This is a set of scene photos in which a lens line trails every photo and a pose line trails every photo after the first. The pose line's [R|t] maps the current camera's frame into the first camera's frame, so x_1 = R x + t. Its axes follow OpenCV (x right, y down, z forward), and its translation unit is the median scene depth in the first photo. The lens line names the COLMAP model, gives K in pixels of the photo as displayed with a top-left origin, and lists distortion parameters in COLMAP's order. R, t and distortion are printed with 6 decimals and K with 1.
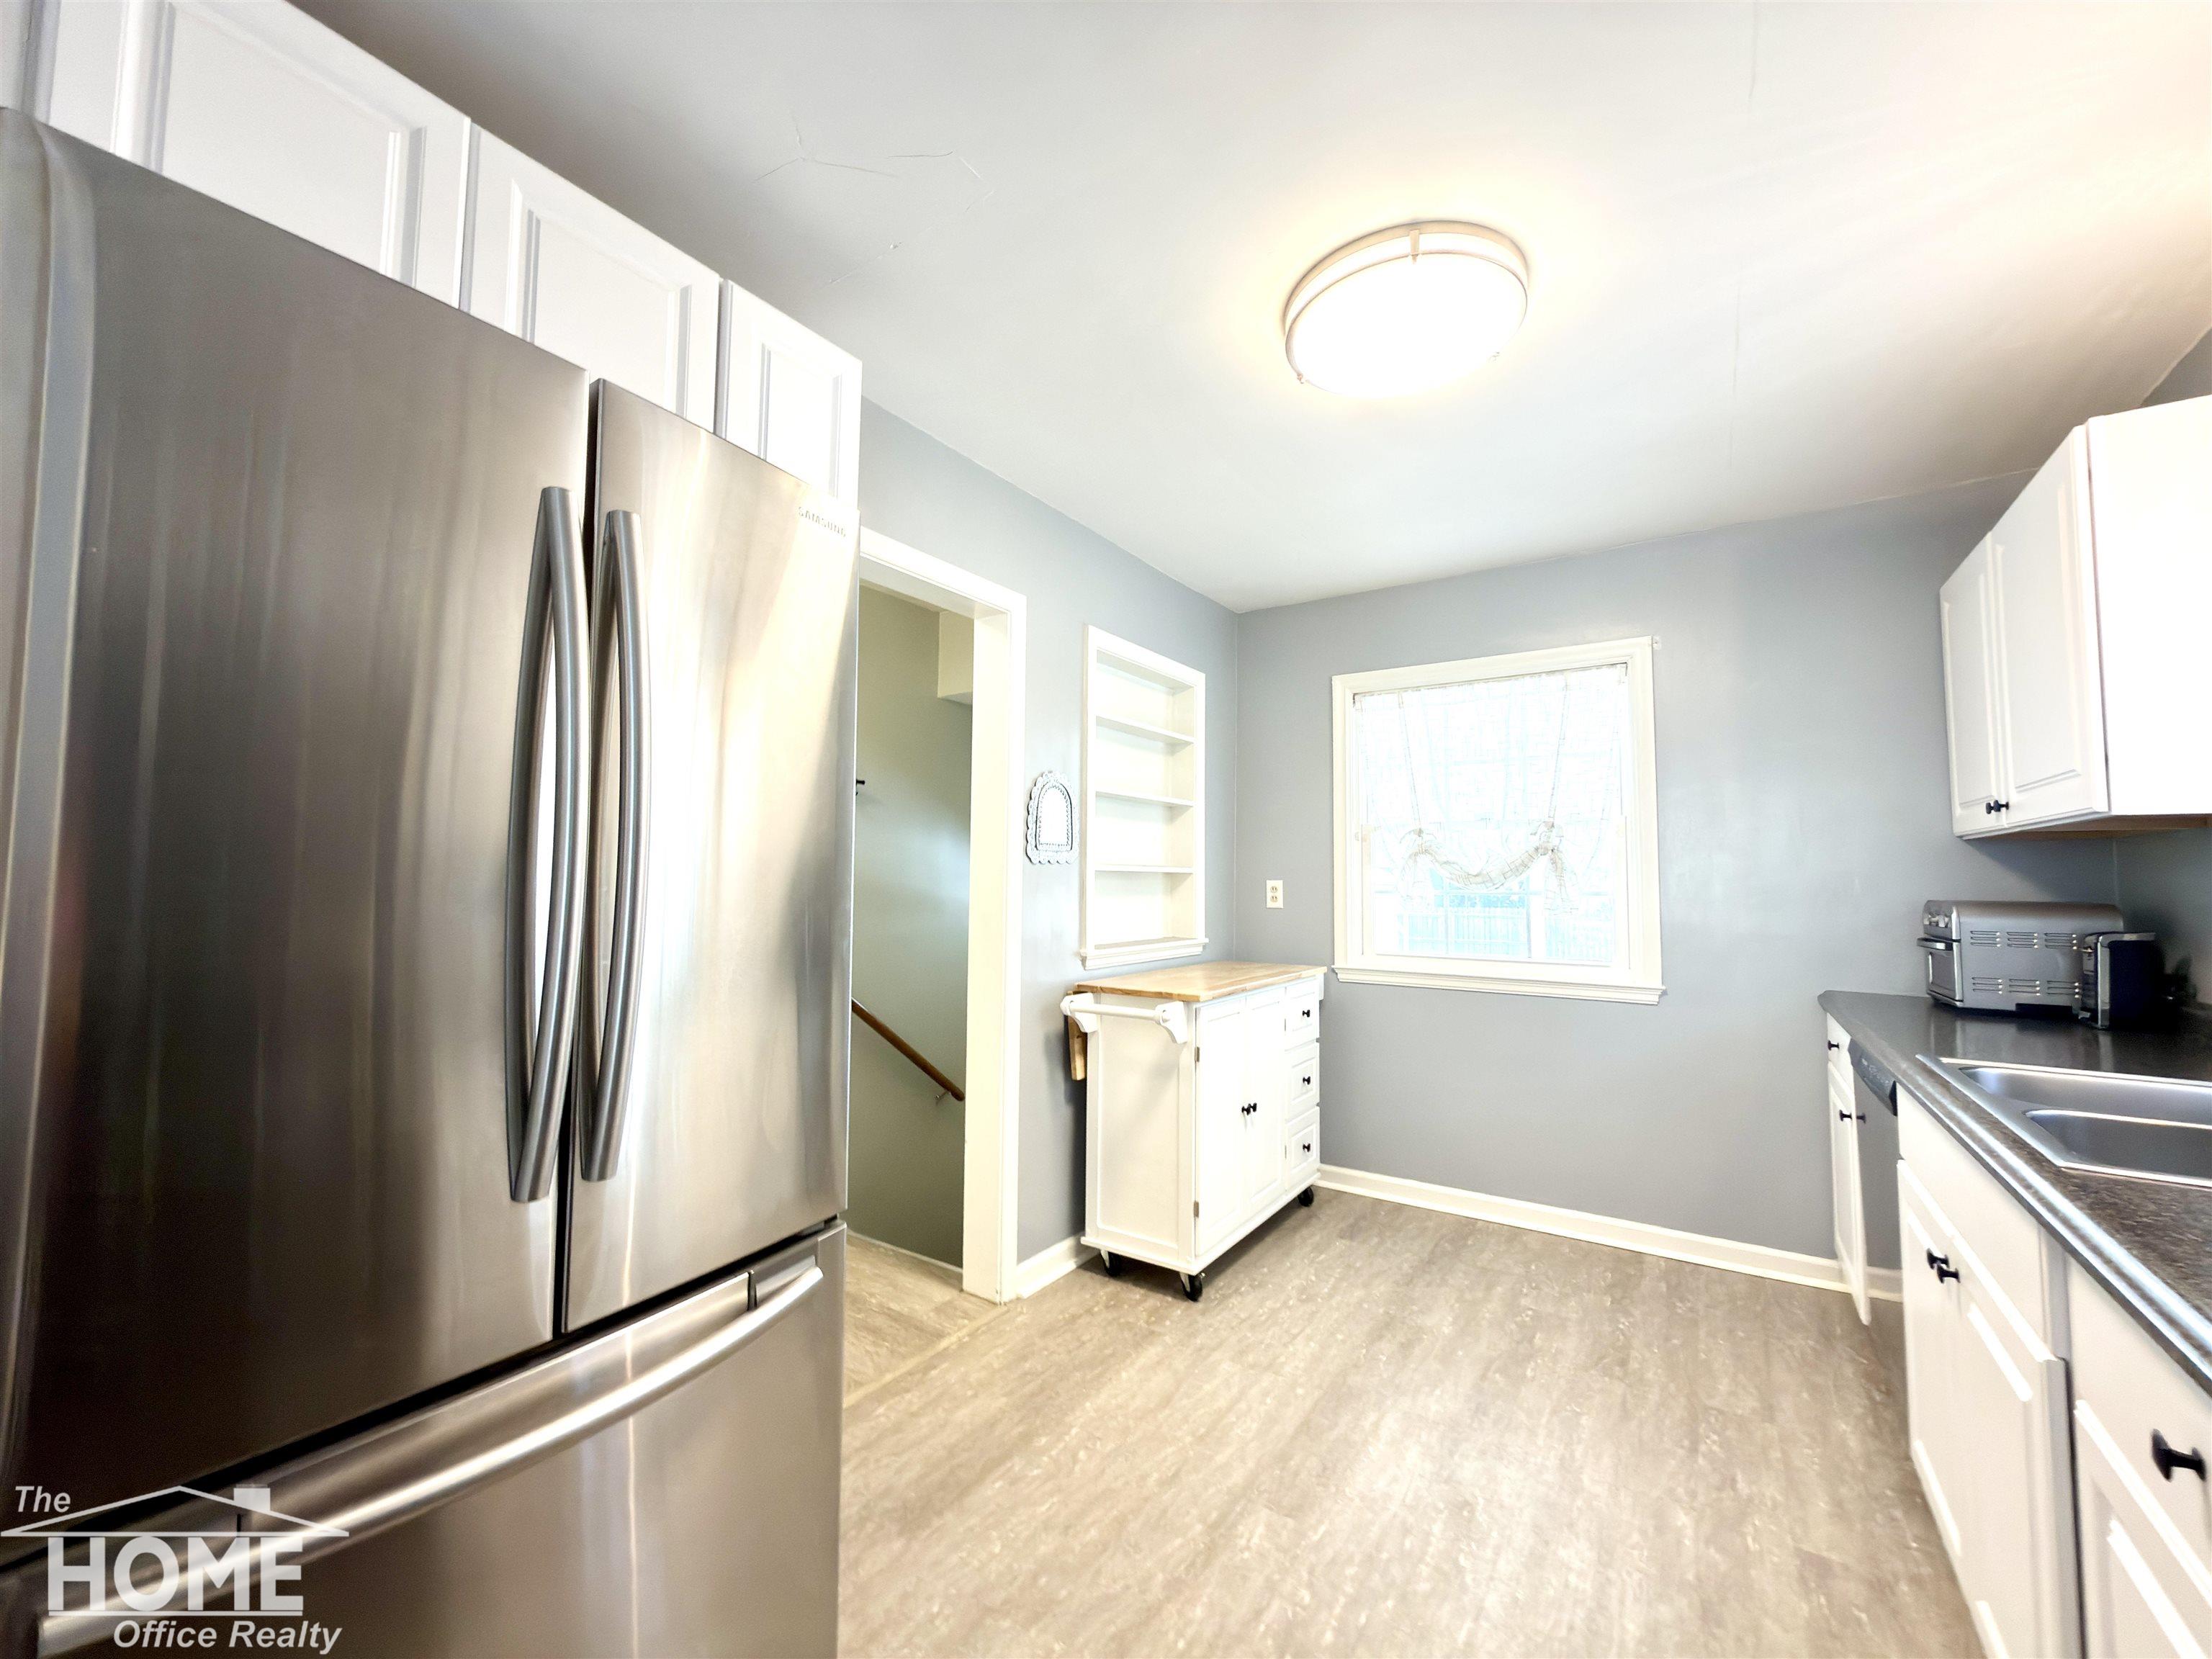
lens RADIAL K [[883.6, 0, 1105.8], [0, 883.6, 825.6], [0, 0, 1]] dist [0.003881, -0.000454]
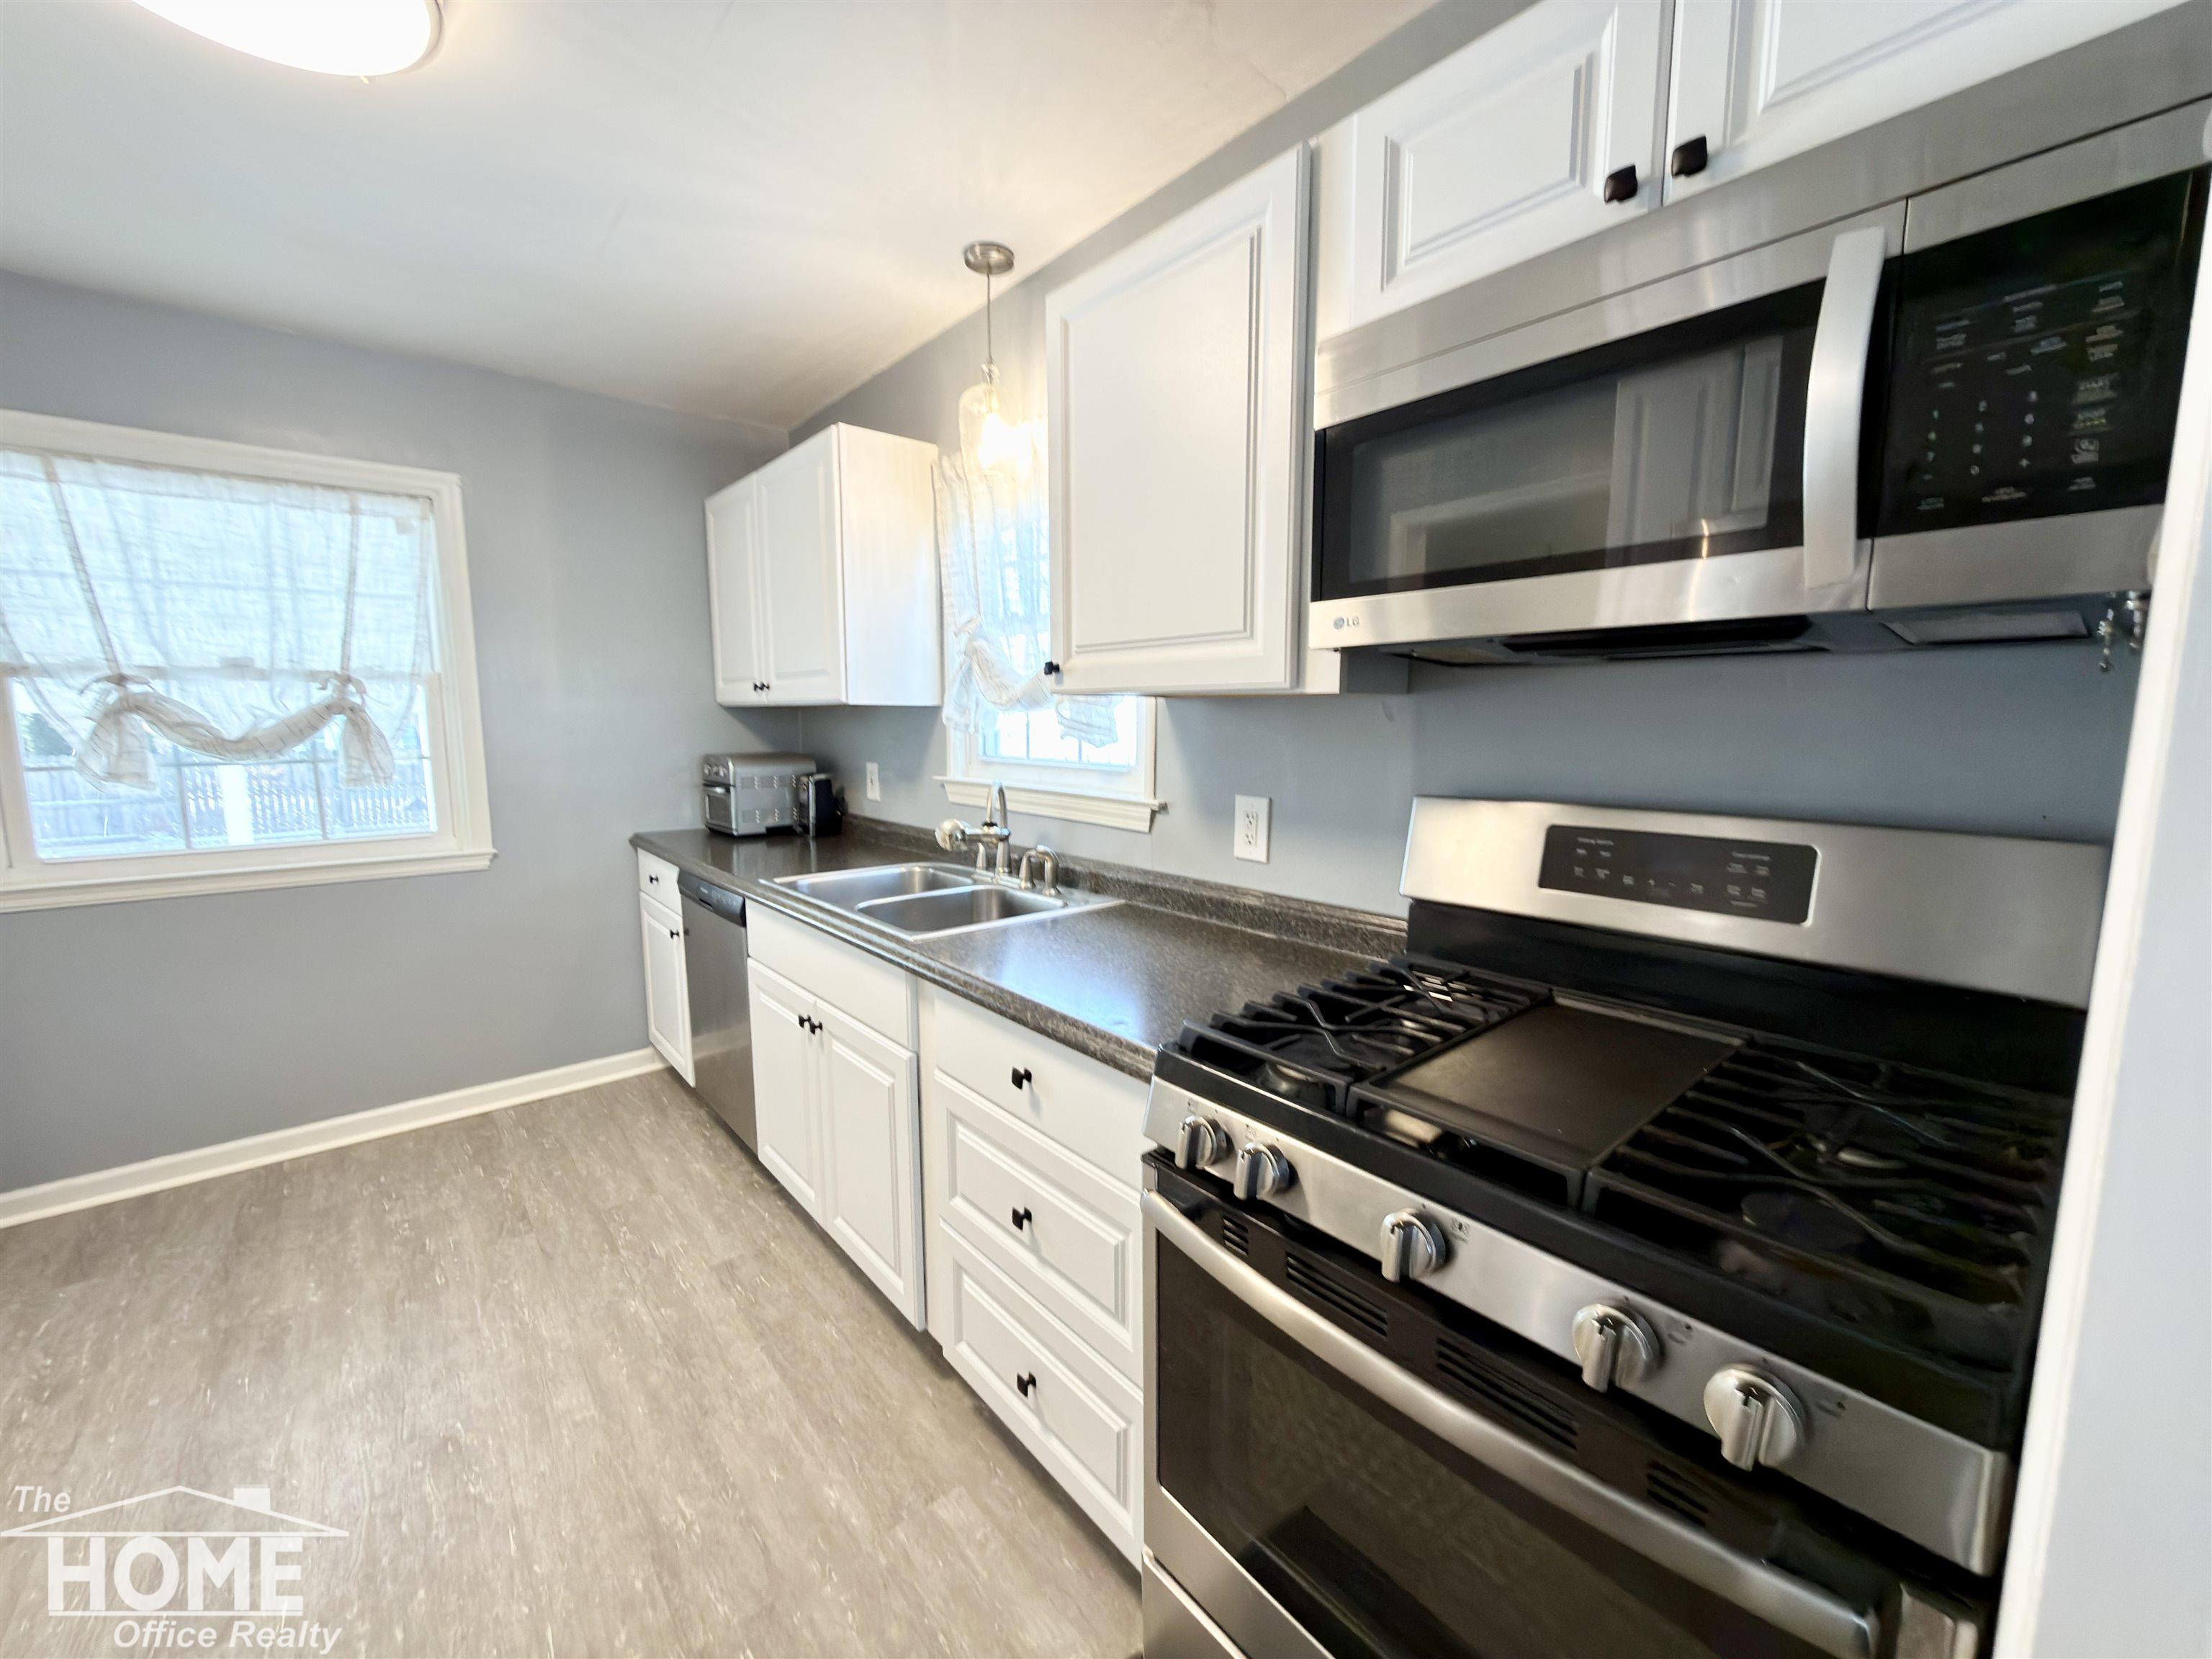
lens RADIAL K [[883.6, 0, 1101.1], [0, 883.6, 827.2], [0, 0, 1]] dist [0.003881, -0.000454]
pose [[0.275454, -0.128754, 0.952653, -0.158298], [-0.057096, 0.987049, 0.149912, -0.039221], [-0.959617, -0.095687, 0.264536, 0.114685]]
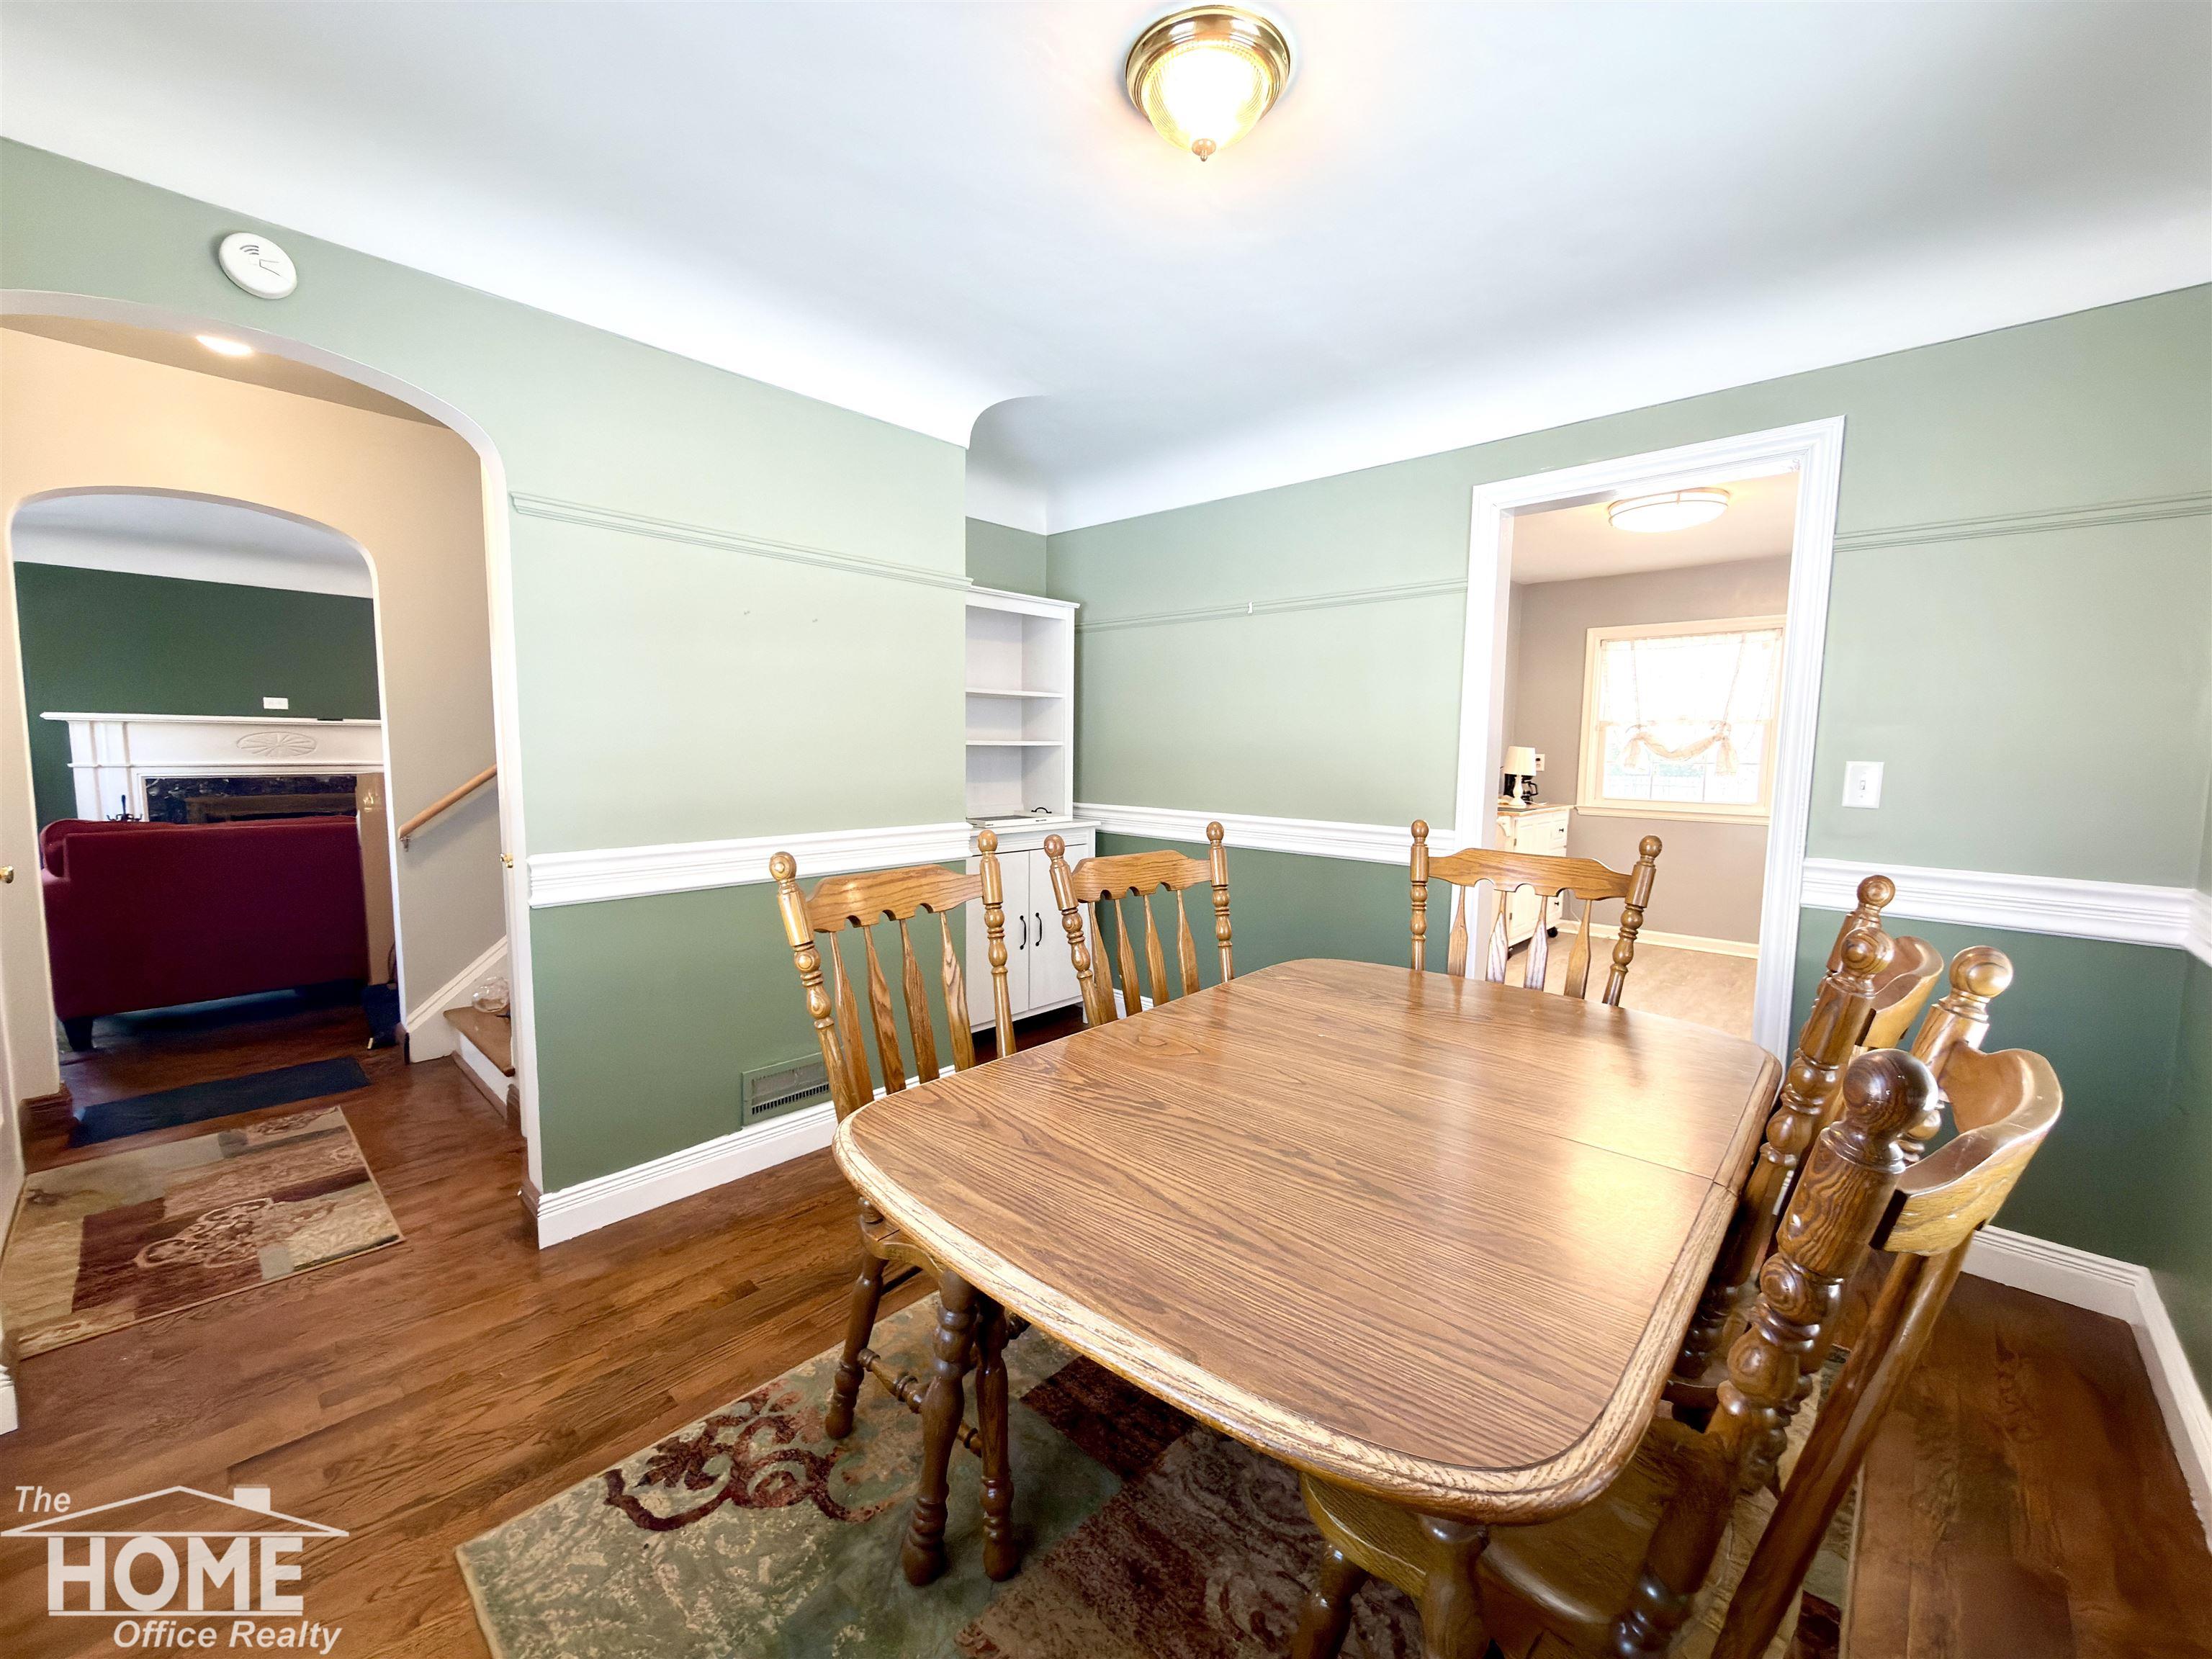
lens RADIAL K [[883.6, 0, 1100.2], [0, 883.6, 826.5], [0, 0, 1]] dist [0.003881, -0.000454]
pose [[0.986402, 0.022851, -0.162757, -0.562450], [0.001978, 0.988565, 0.150782, -0.089736], [0.164342, -0.149053, 0.975077, -1.248301]]
